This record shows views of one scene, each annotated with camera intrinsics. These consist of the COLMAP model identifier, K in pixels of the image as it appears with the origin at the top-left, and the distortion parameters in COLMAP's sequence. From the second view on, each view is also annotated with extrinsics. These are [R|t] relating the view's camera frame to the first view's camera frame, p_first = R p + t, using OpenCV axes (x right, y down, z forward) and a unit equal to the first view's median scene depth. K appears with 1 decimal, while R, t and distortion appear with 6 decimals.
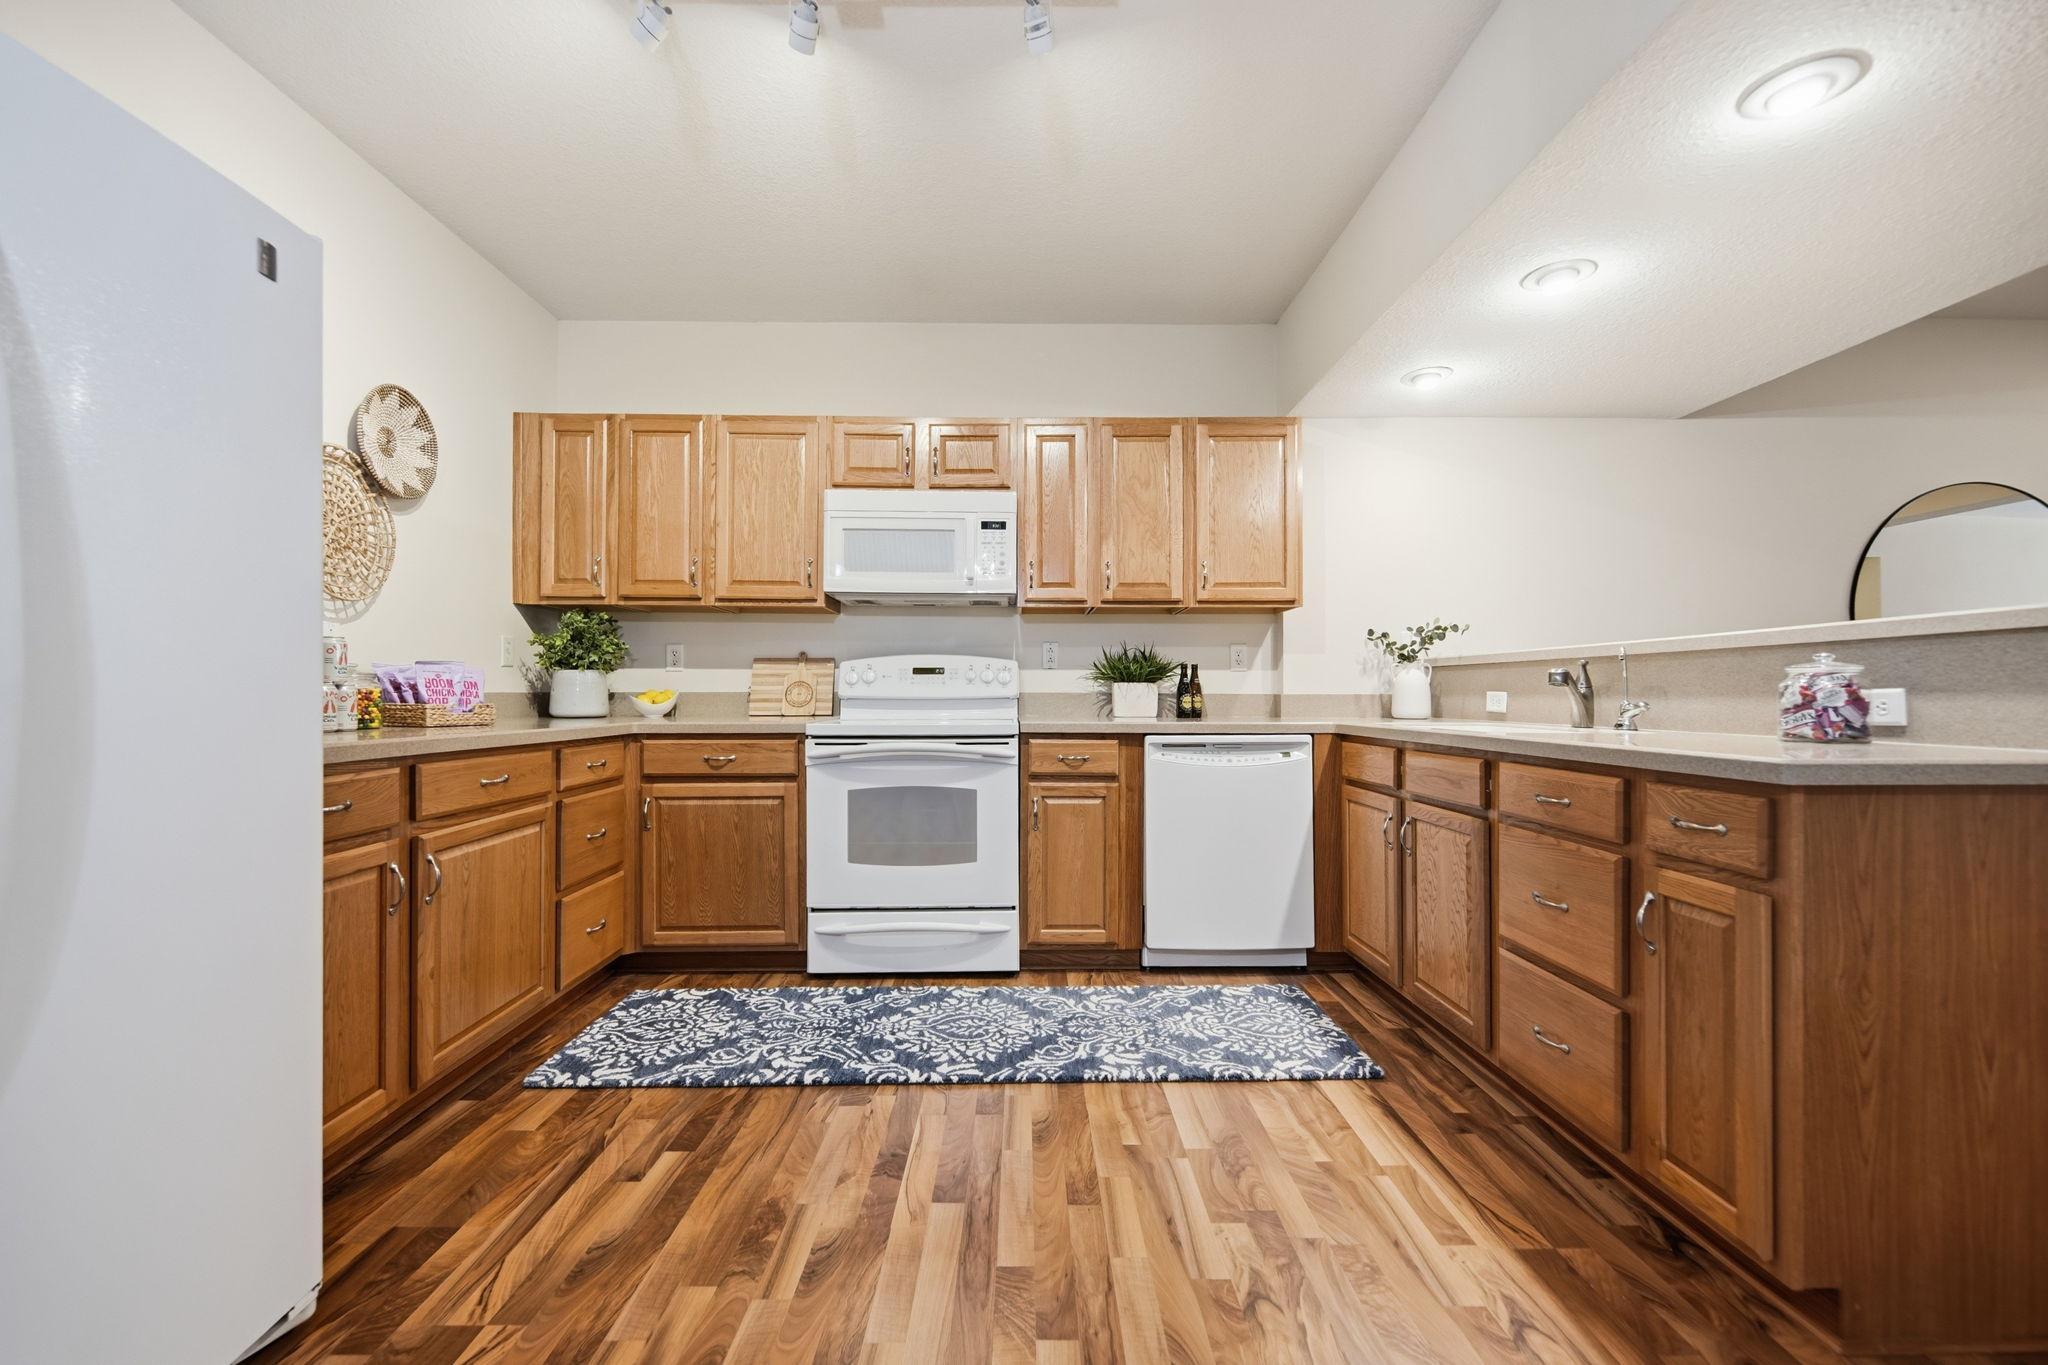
lens RADIAL K [[837.3, 0, 1024.0], [0, 837.3, 682.5], [0, 0, 1]] dist [0.016745, 0.000043]
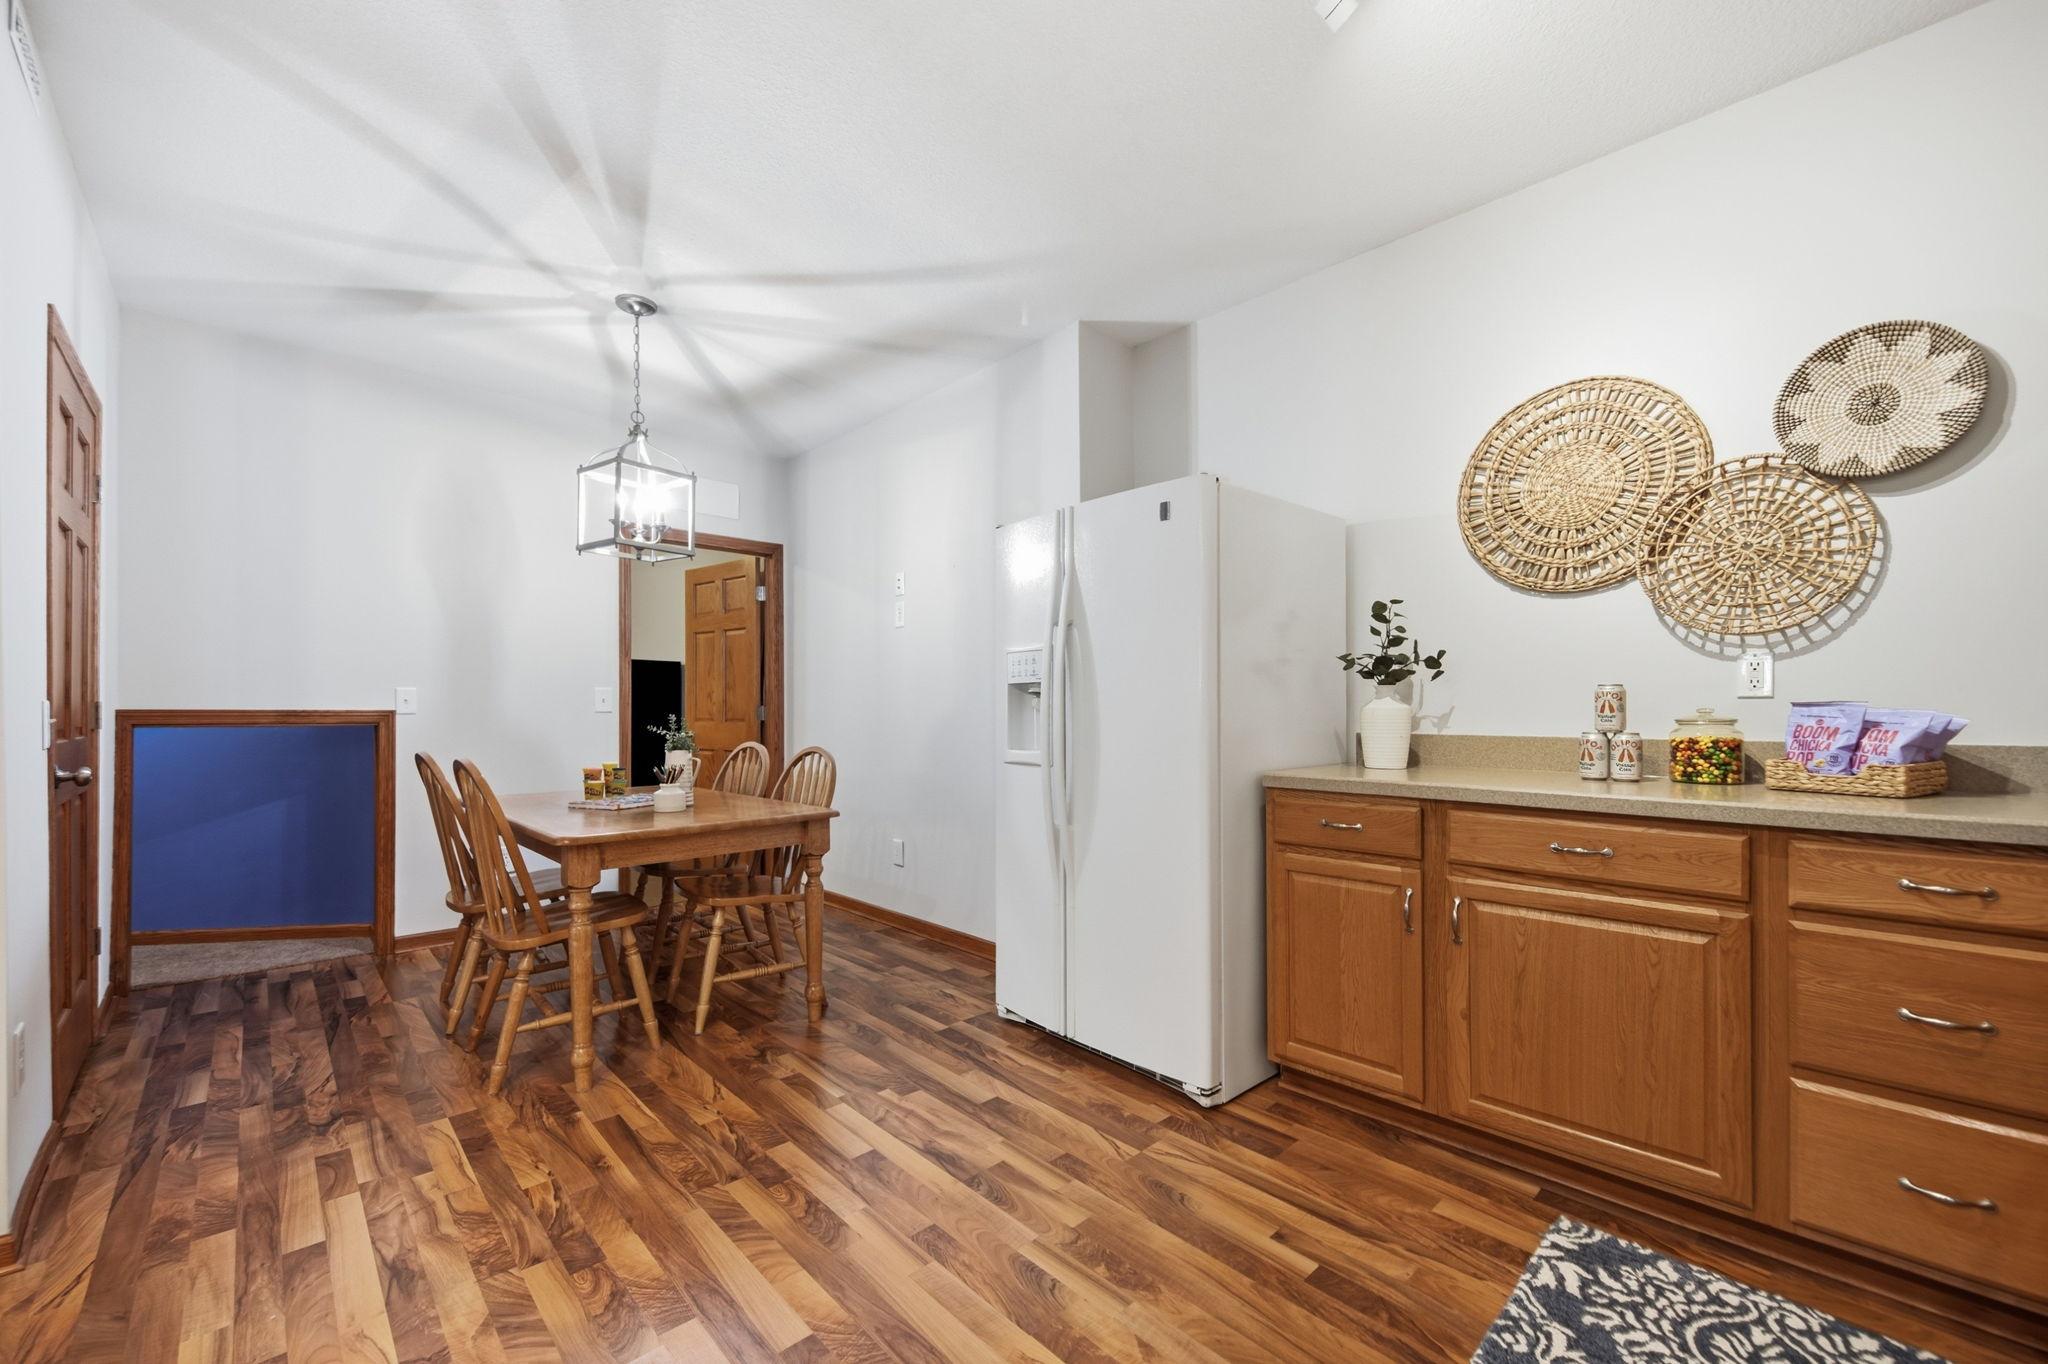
lens RADIAL K [[825.5, 0, 1024.9], [0, 825.5, 707.3], [0, 0, 1]] dist [-0.000396, 0.000002]
pose [[-0.734969, -0.002739, -0.678095, 0.330659], [0.009544, 0.999851, -0.014384, -0.019267], [0.678034, -0.017043, -0.734833, 1.204235]]
